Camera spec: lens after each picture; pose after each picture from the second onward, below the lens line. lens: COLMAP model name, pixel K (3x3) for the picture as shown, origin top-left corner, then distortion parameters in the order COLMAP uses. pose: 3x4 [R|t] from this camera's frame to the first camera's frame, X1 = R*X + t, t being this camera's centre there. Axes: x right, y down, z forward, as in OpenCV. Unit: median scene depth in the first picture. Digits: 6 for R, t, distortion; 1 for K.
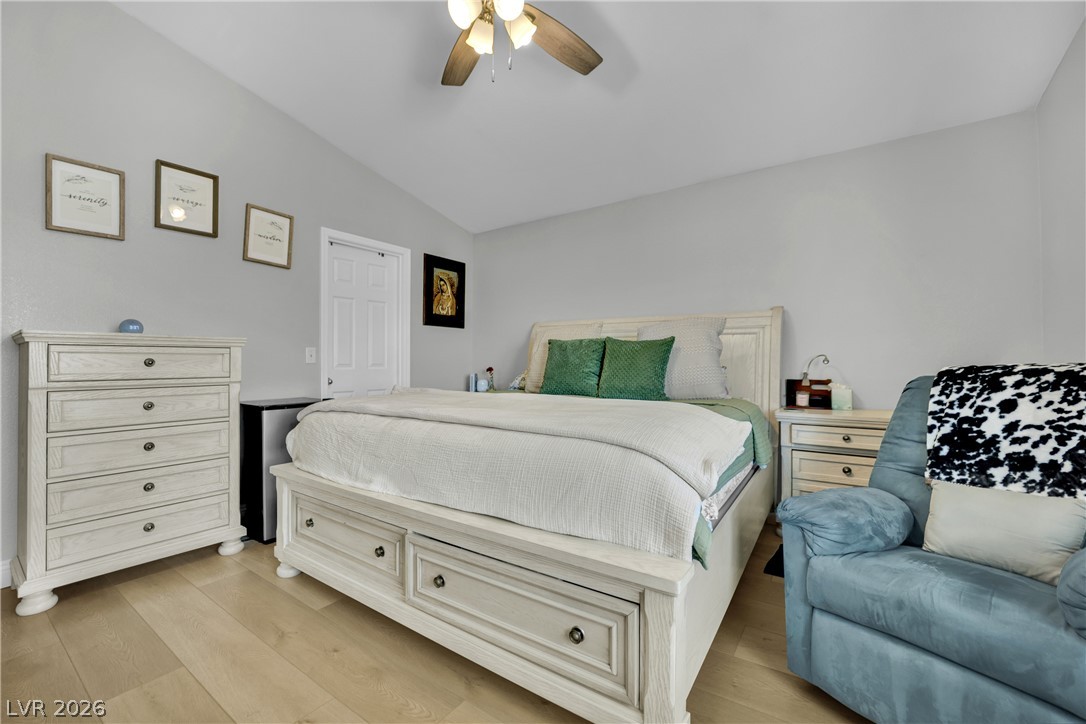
lens RADIAL K [[448.1, 0, 538.6], [0, 448.1, 362.9], [0, 0, 1]] dist [-0.004387, -0.000217]
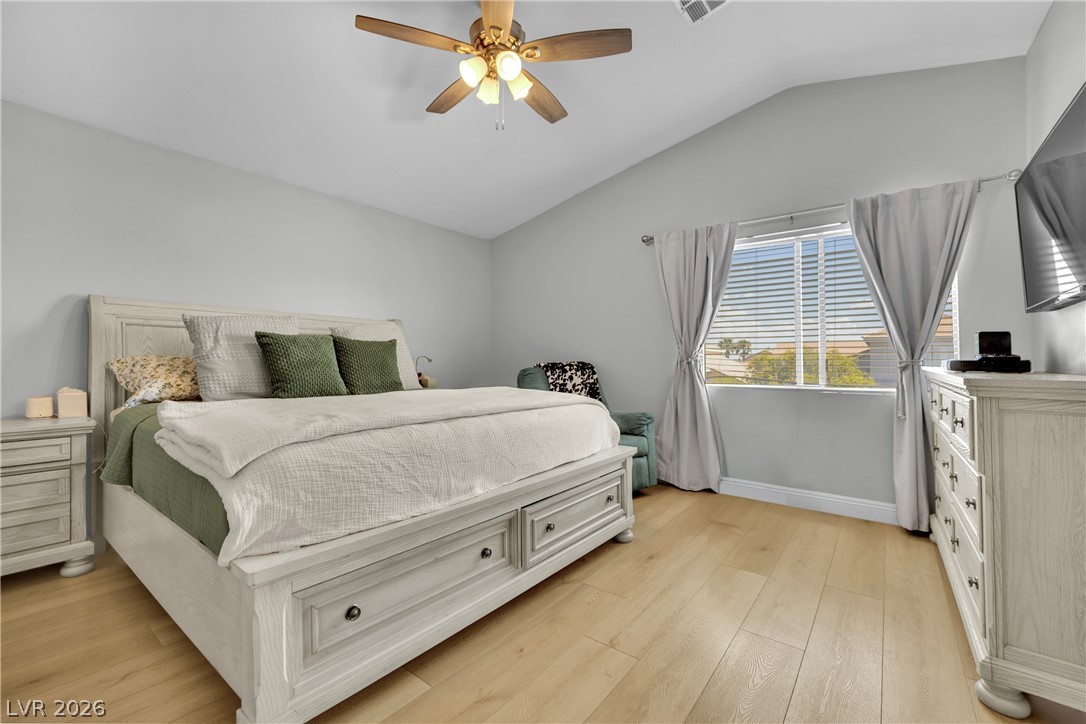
lens RADIAL K [[448.1, 0, 539.1], [0, 448.1, 361.0], [0, 0, 1]] dist [-0.004387, -0.000217]
pose [[0.059822, 0.005707, 0.998193, -1.378445], [-0.000687, 0.999984, -0.005676, 0.008083], [-0.998209, -0.000347, 0.059825, 0.858939]]
